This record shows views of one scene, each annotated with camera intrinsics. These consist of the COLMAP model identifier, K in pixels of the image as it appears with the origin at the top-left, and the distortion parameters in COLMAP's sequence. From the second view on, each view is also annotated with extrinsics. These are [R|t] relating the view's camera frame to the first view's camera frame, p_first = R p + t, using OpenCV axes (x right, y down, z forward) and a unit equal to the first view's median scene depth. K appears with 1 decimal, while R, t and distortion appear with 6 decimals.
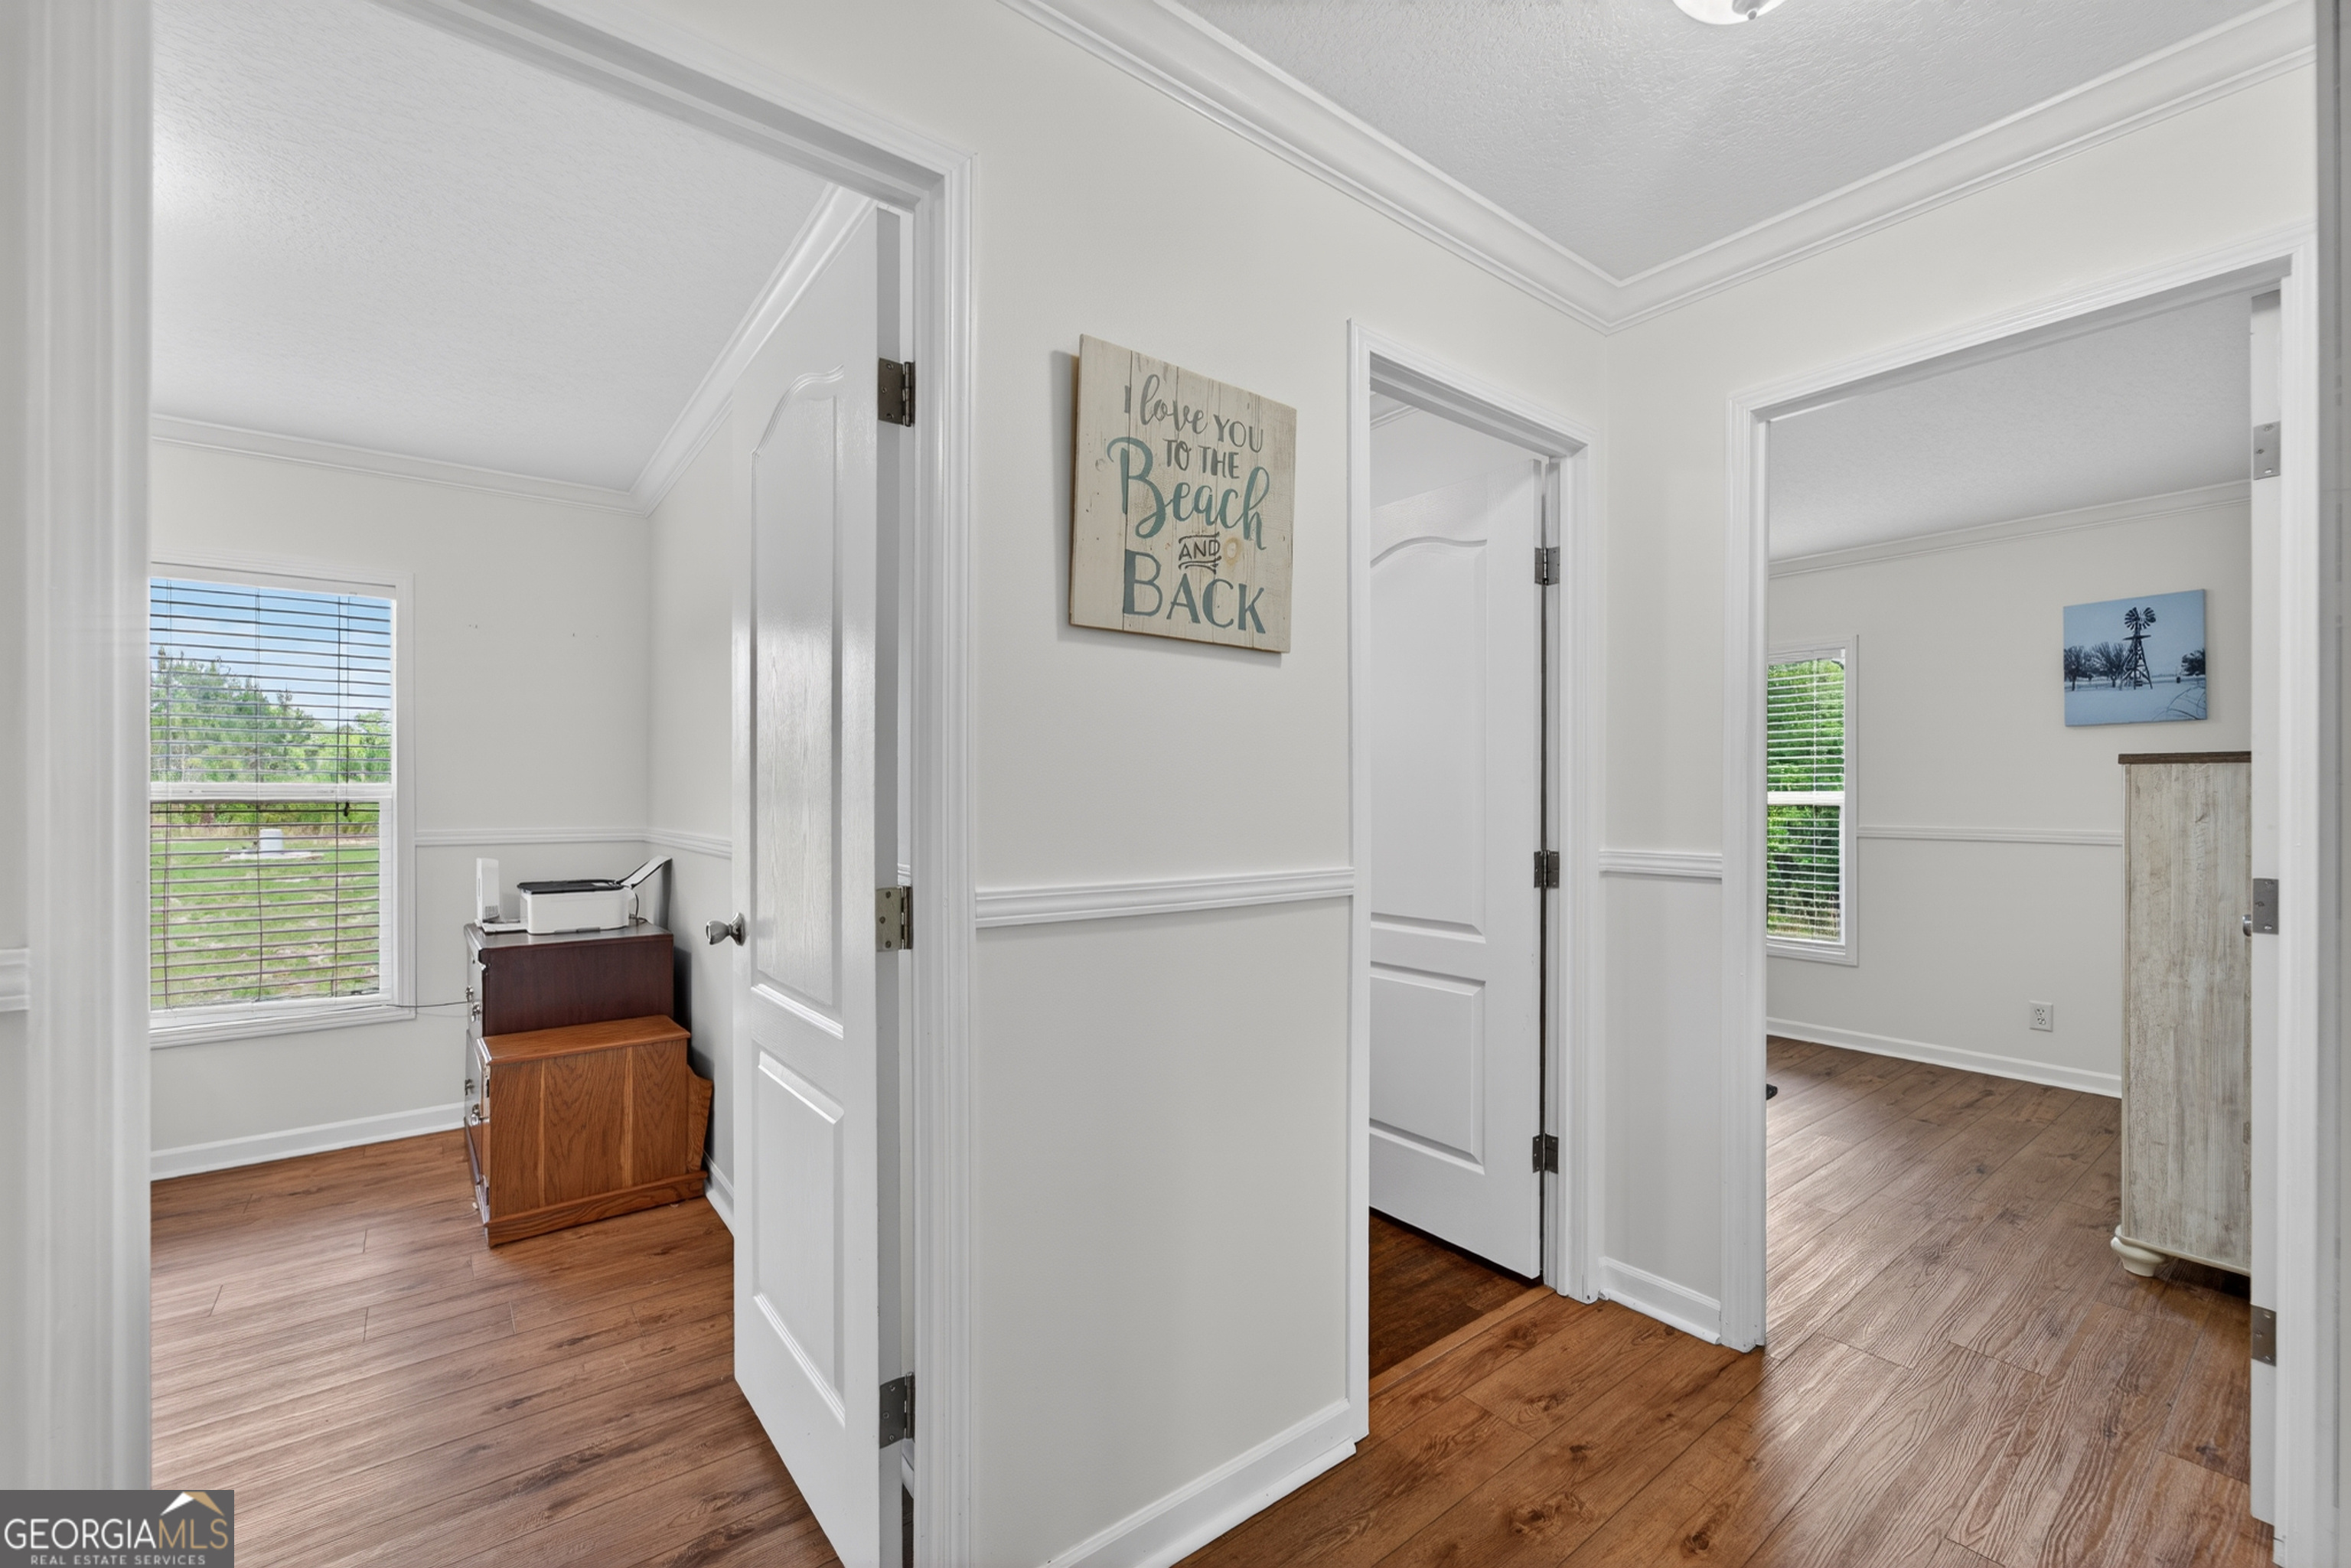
lens RADIAL K [[957.9, 0, 1184.1], [0, 957.9, 796.6], [0, 0, 1]] dist [0.000228, 0.000001]
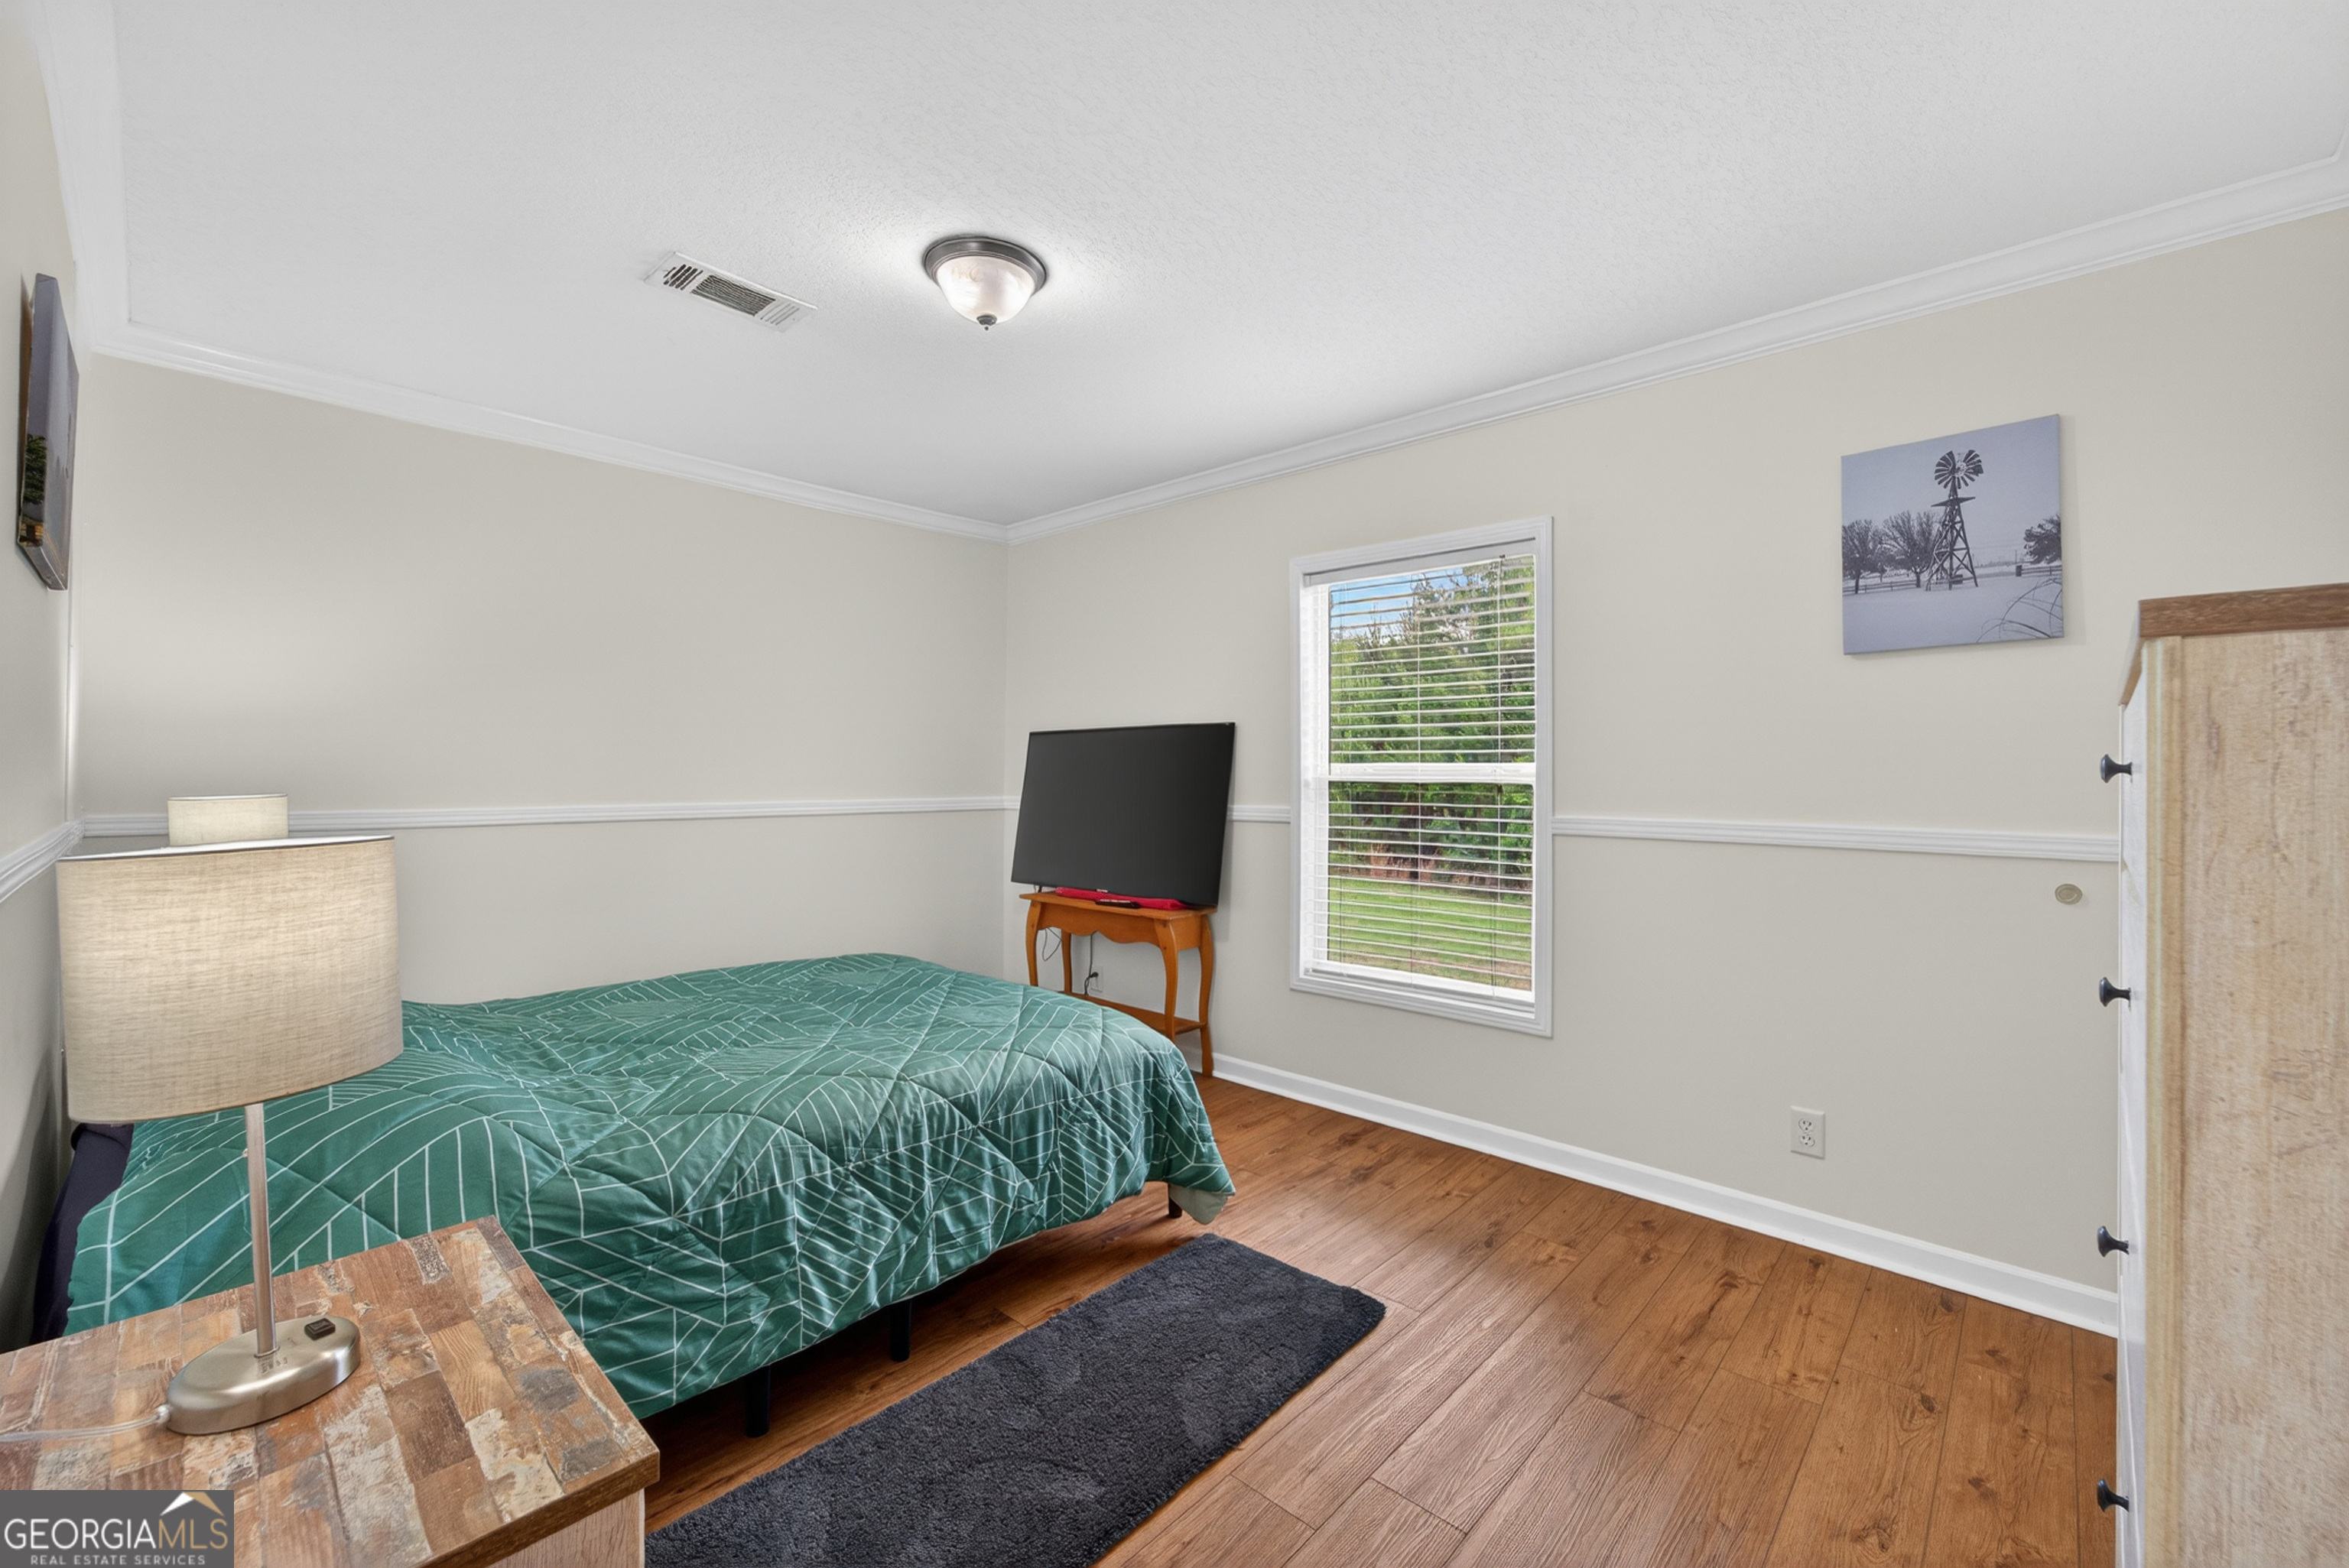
lens RADIAL K [[946.8, 0, 1181.6], [0, 946.8, 774.6], [0, 0, 1]] dist [-0.001434, -0.000184]
pose [[0.987107, -0.000959, 0.160060, 0.427777], [0.000752, 0.999999, 0.001351, 0.001567], [-0.160061, -0.001214, 0.987106, 0.496657]]
